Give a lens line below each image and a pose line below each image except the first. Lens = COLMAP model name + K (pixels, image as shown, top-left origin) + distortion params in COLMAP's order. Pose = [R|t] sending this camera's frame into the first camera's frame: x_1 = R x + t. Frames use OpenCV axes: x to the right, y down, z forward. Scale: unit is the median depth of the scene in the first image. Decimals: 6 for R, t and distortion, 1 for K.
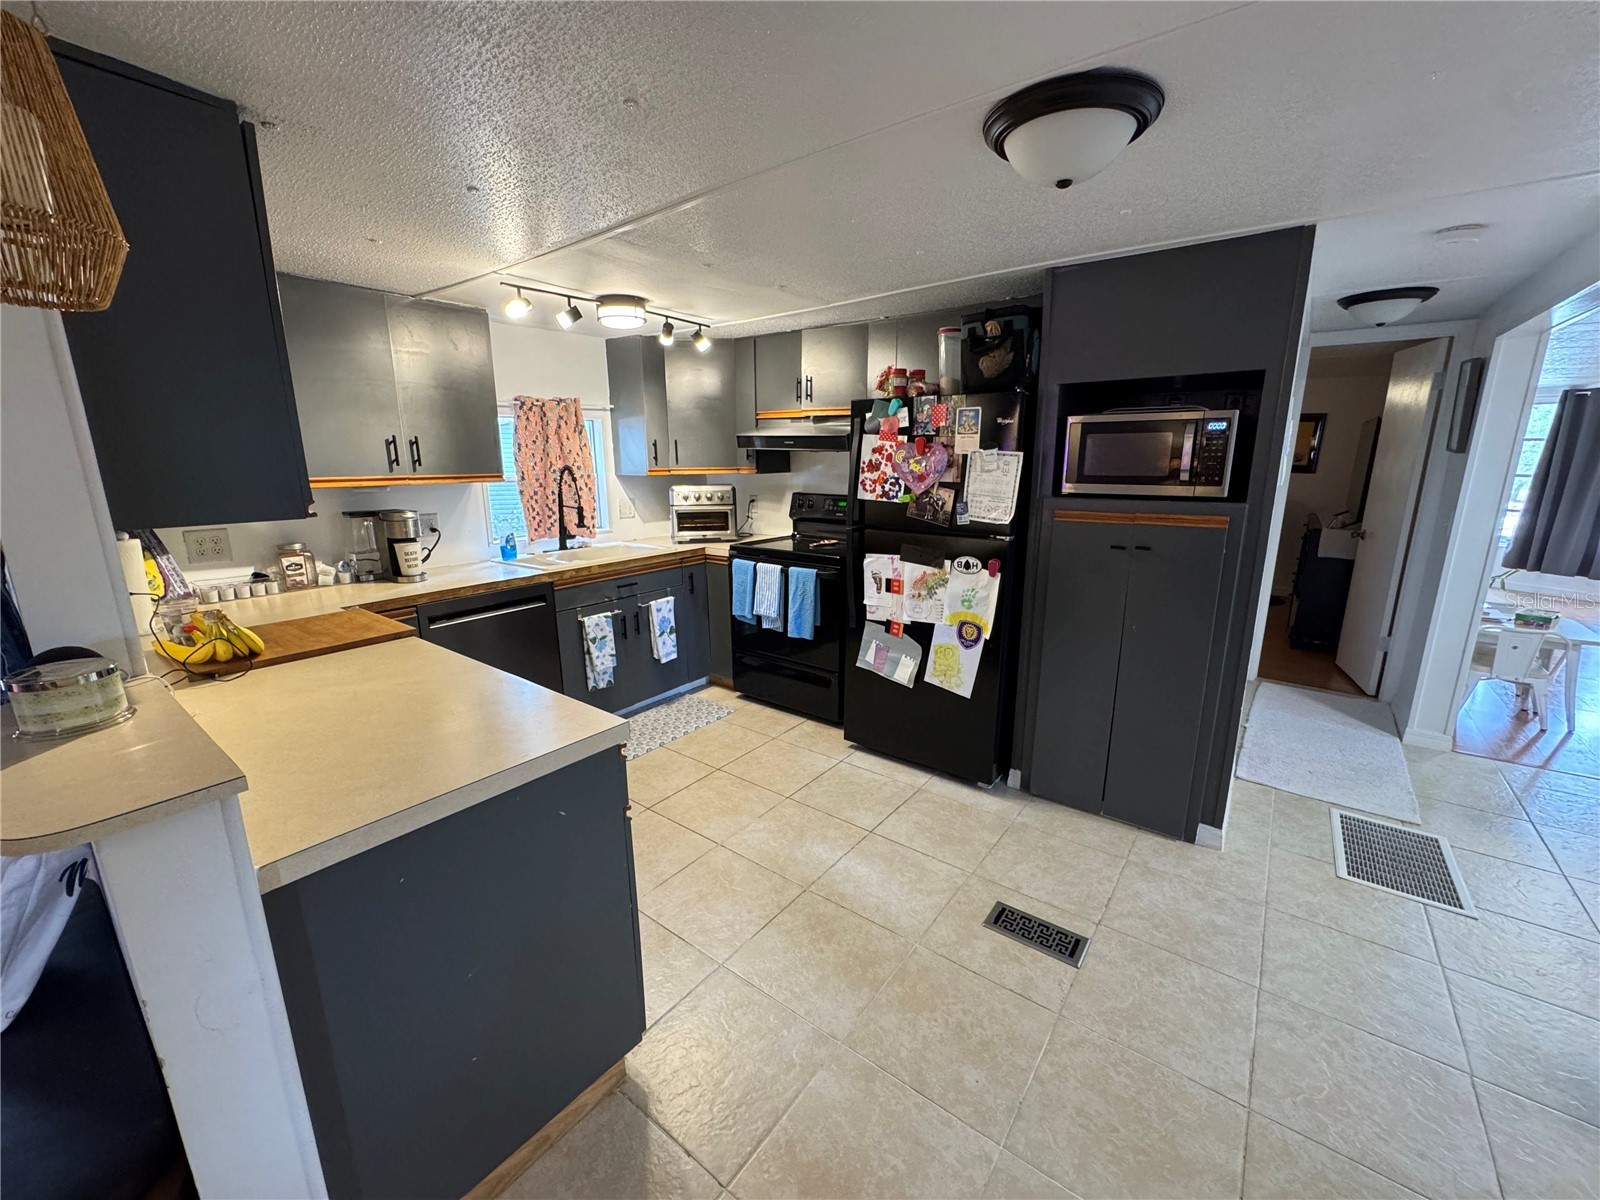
lens RADIAL K [[638.3, 0, 800.2], [0, 638.3, 600.6], [0, 0, 1]] dist [-0.004086, 0.000763]
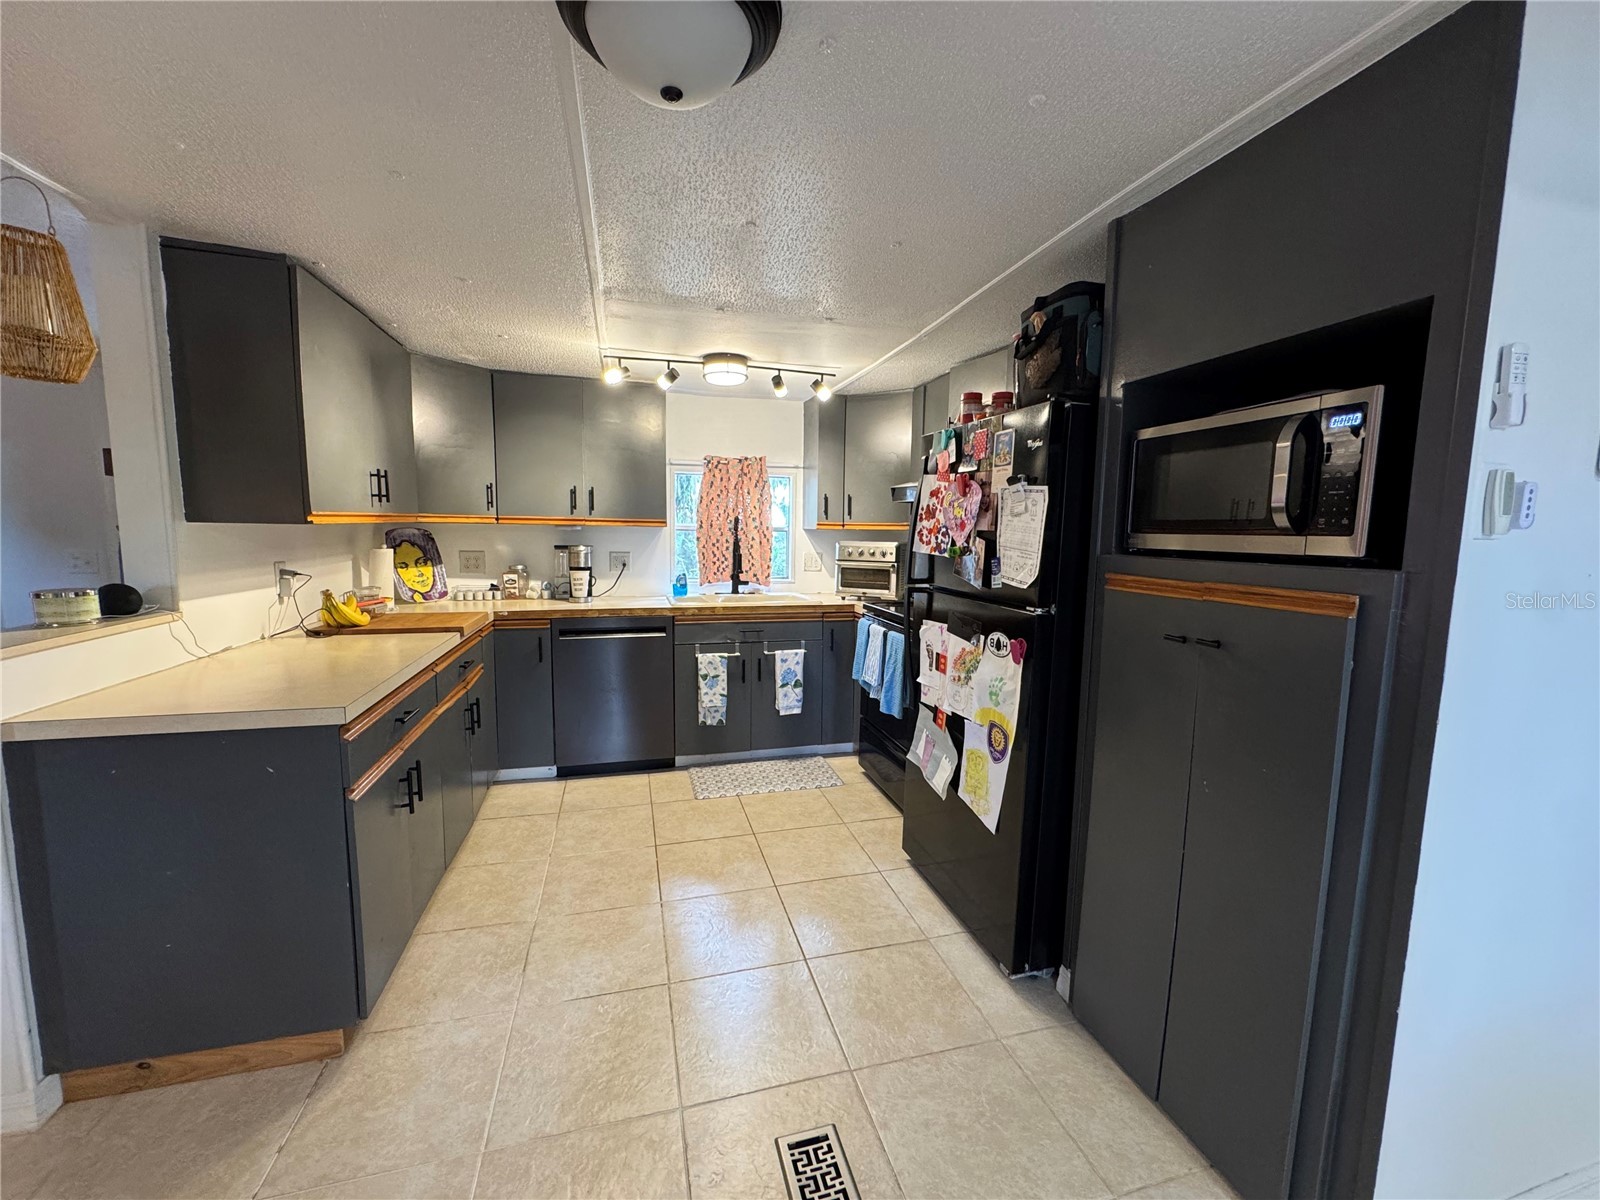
lens RADIAL K [[638.3, 0, 800.2], [0, 638.3, 600.6], [0, 0, 1]] dist [-0.004086, 0.000763]
pose [[0.795127, 0.087067, -0.600161, 0.479510], [-0.156442, 0.985593, -0.064281, -0.021386], [0.585917, 0.145002, 0.797292, 0.268007]]
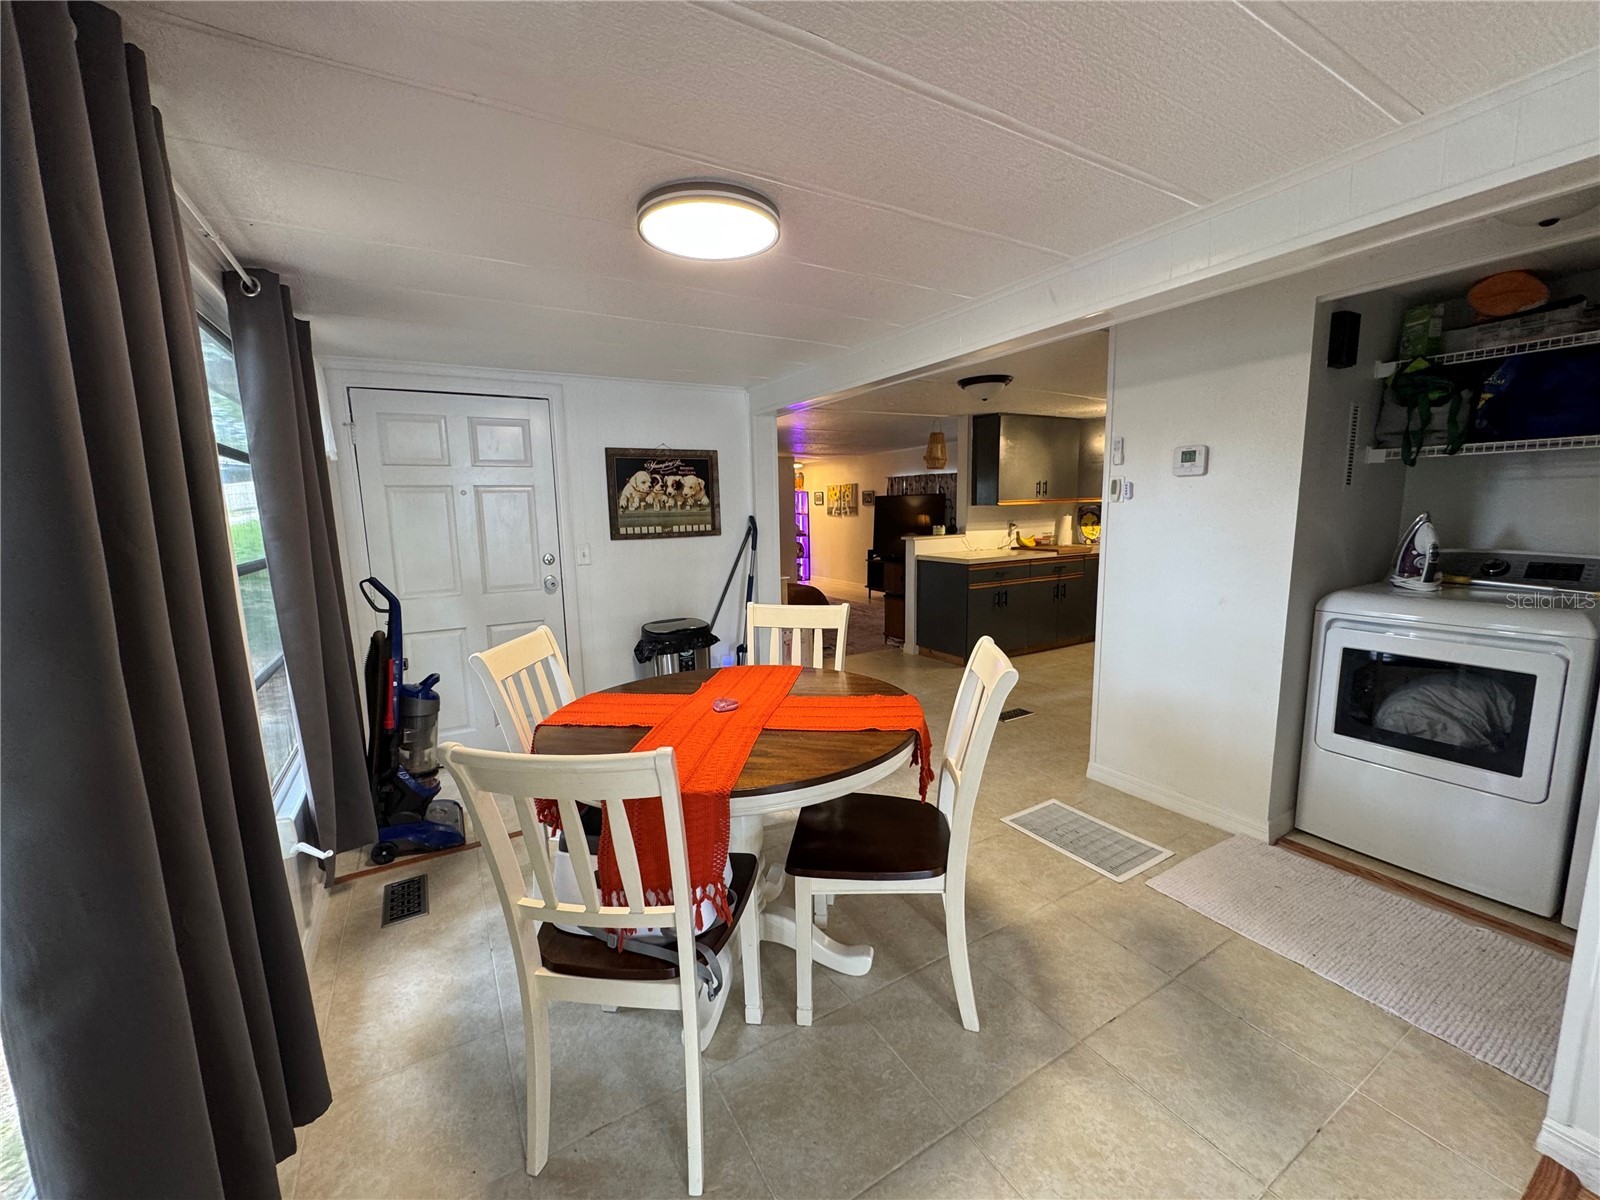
lens RADIAL K [[638.3, 0, 800.2], [0, 638.3, 600.6], [0, 0, 1]] dist [-0.004086, 0.000763]
pose [[-0.377938, 0.147683, -0.913976, 1.722802], [-0.186923, 0.954695, 0.231556, -0.127474], [0.906765, 0.258357, -0.333210, 0.679701]]
